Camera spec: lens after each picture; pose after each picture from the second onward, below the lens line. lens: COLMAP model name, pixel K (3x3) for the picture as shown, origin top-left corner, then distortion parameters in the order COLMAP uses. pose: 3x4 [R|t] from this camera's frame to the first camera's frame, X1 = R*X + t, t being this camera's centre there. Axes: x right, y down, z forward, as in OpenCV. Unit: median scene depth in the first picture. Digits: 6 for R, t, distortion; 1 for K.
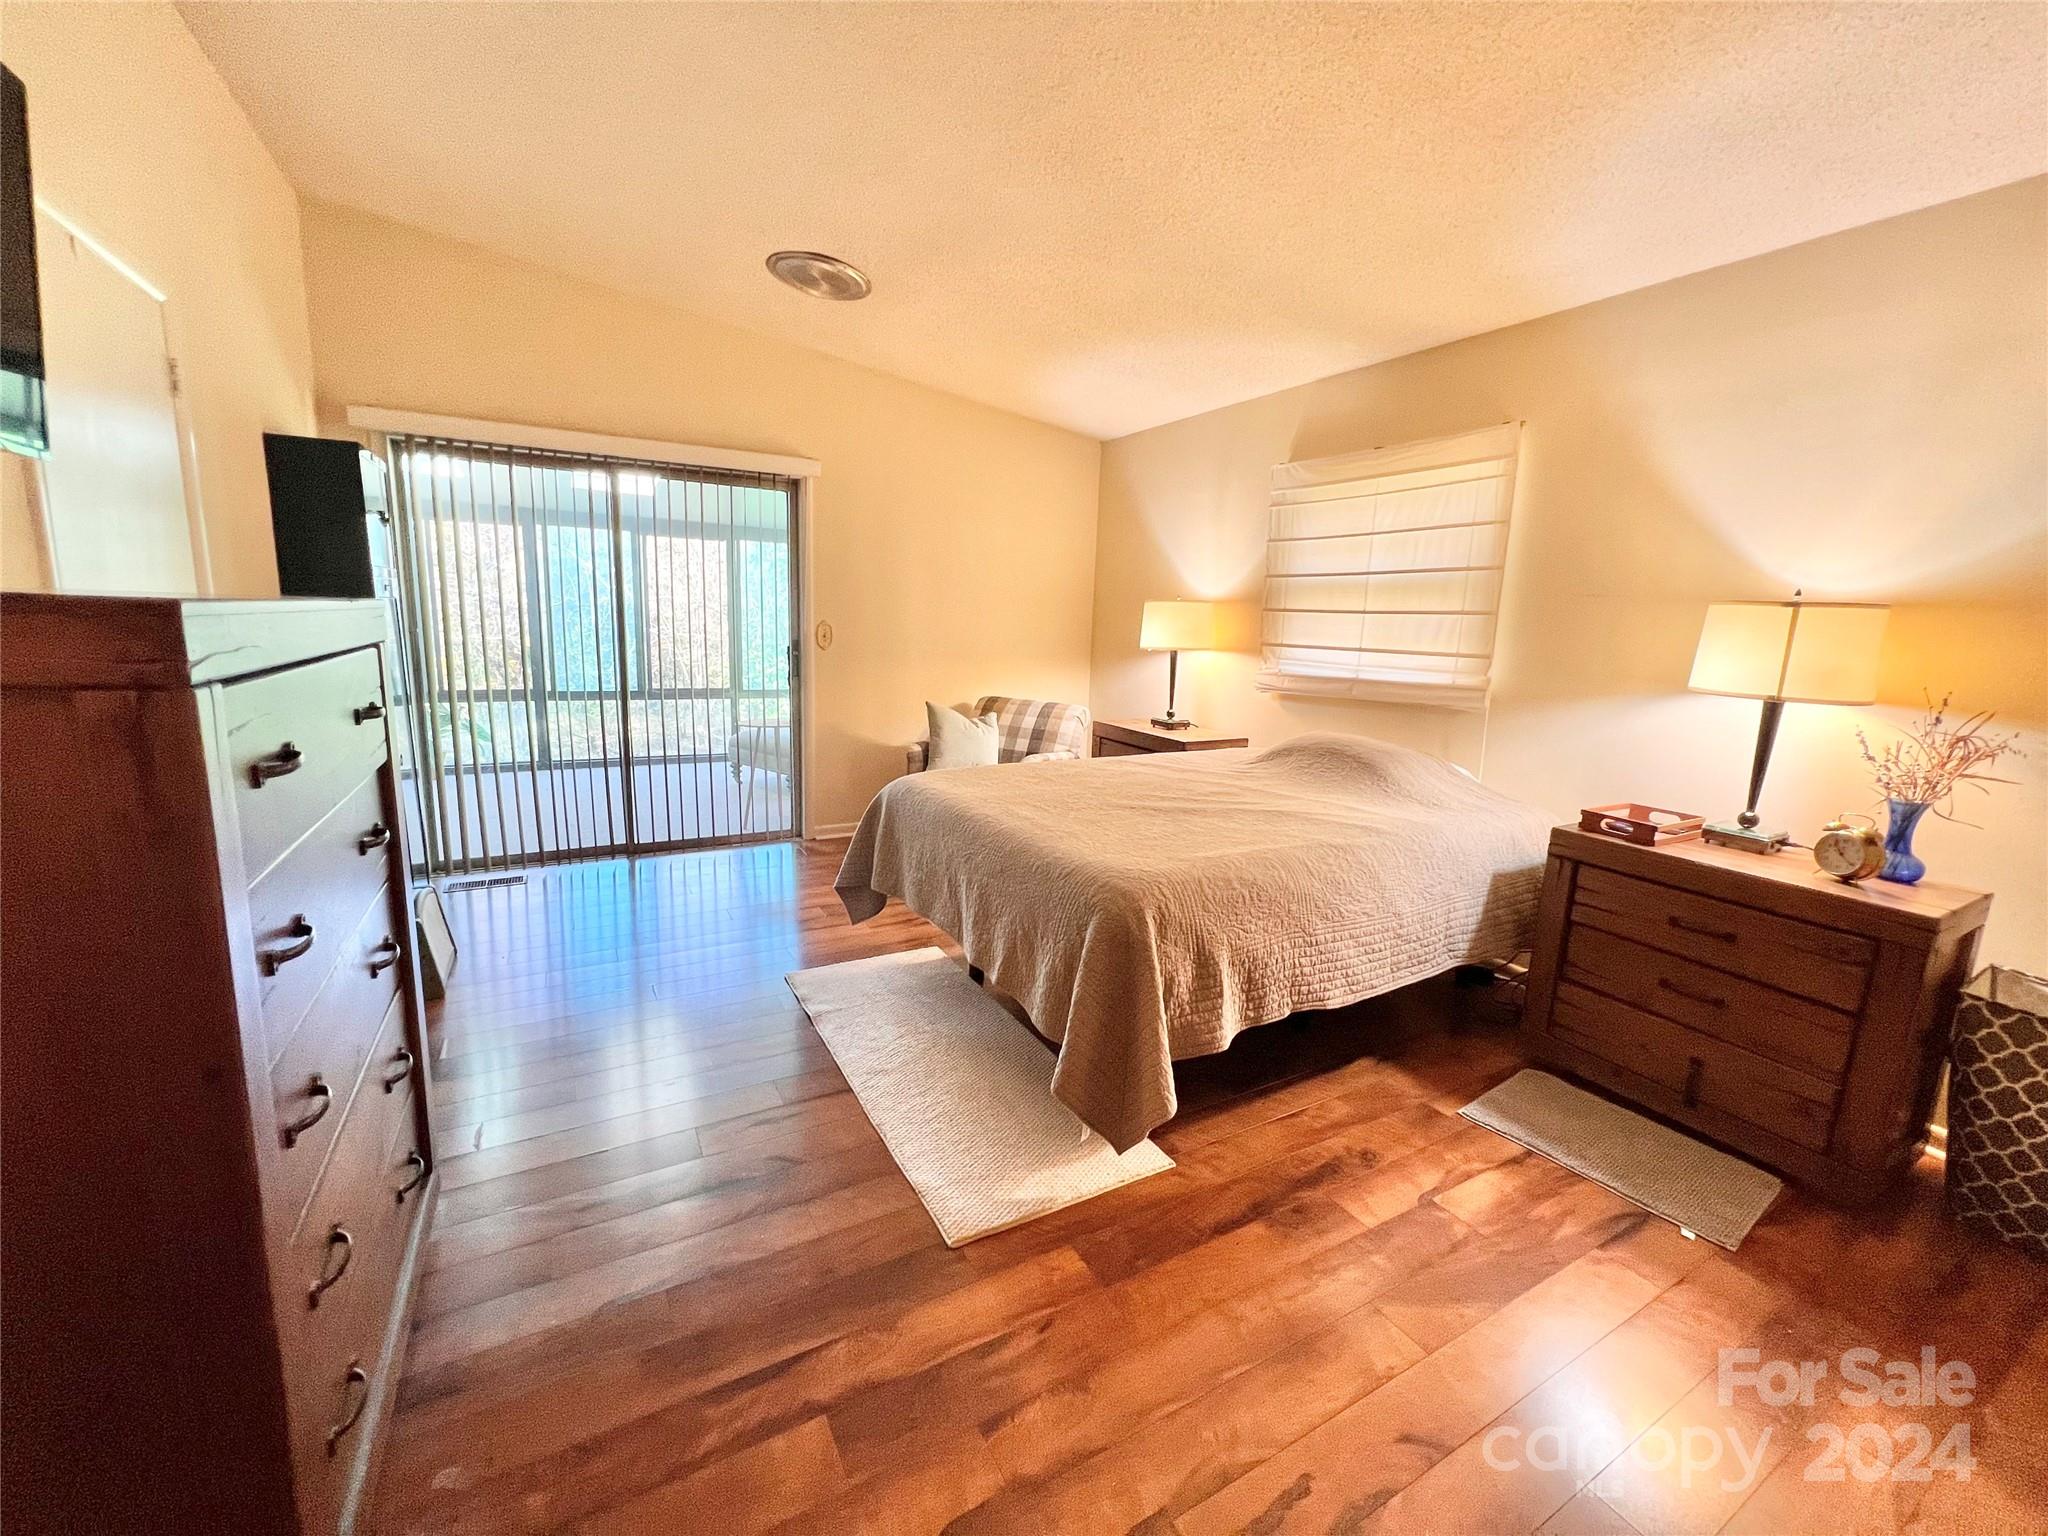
lens RADIAL K [[824.1, 0, 1022.0], [0, 824.1, 761.8], [0, 0, 1]] dist [-0.005047, 0.001411]
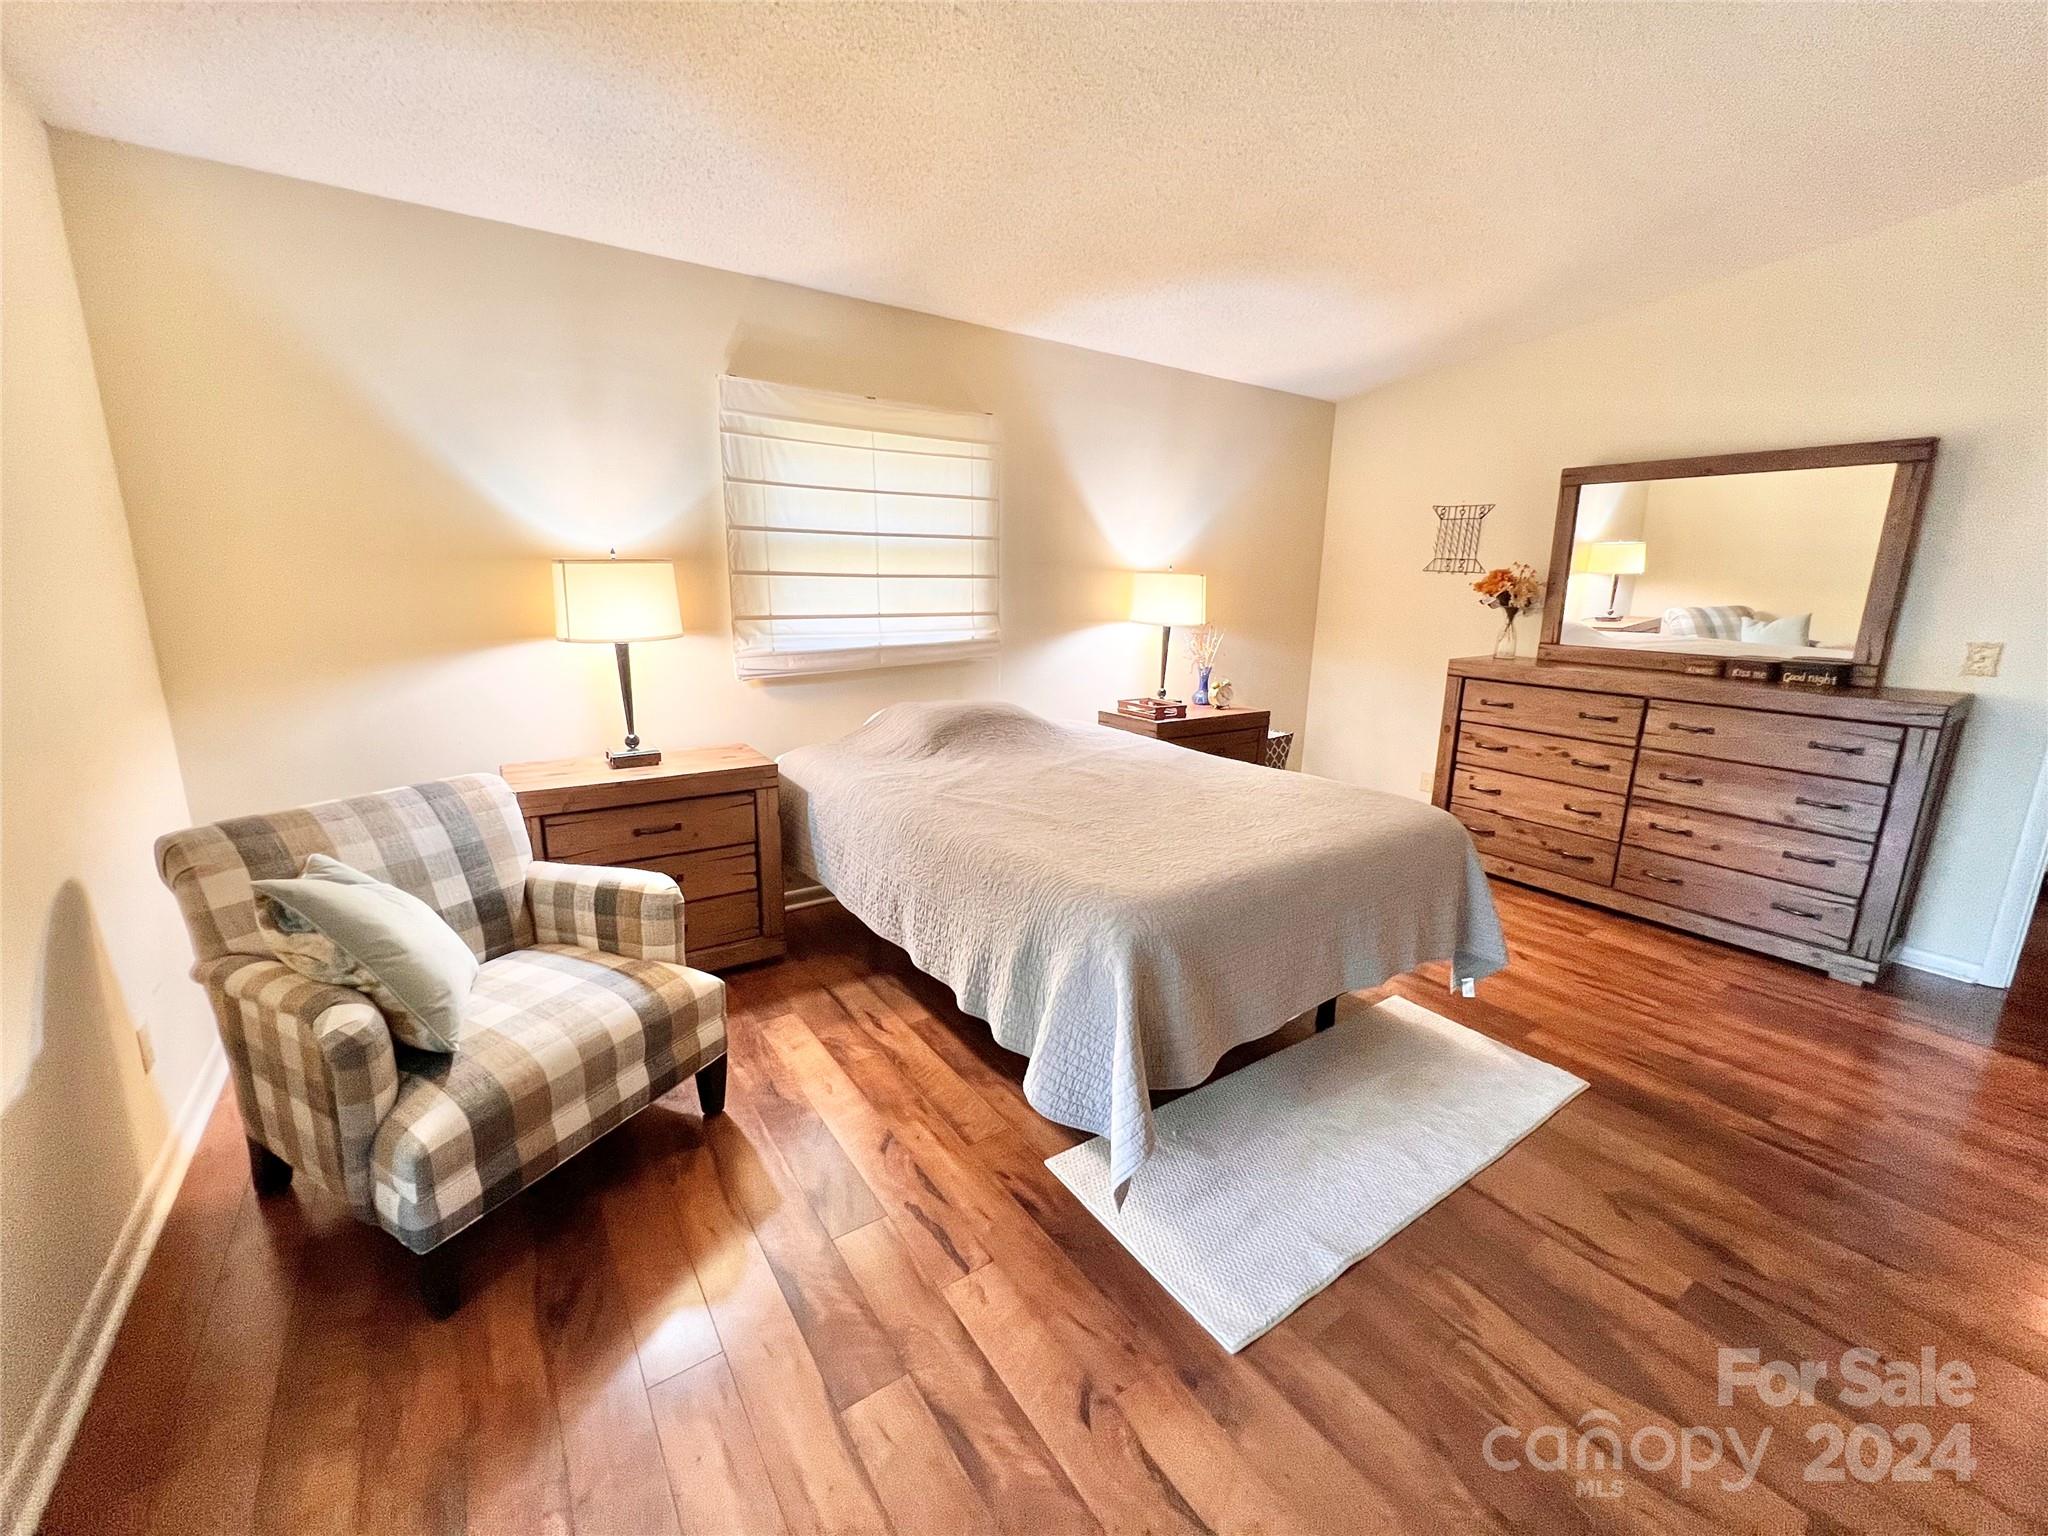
lens RADIAL K [[824.1, 0, 1020.2], [0, 824.1, 758.4], [0, 0, 1]] dist [-0.005047, 0.001411]
pose [[-0.111216, -0.230506, 0.966694, -0.563437], [0.163013, 0.955322, 0.246549, -0.187440], [-0.980335, 0.185004, -0.068672, 0.940197]]
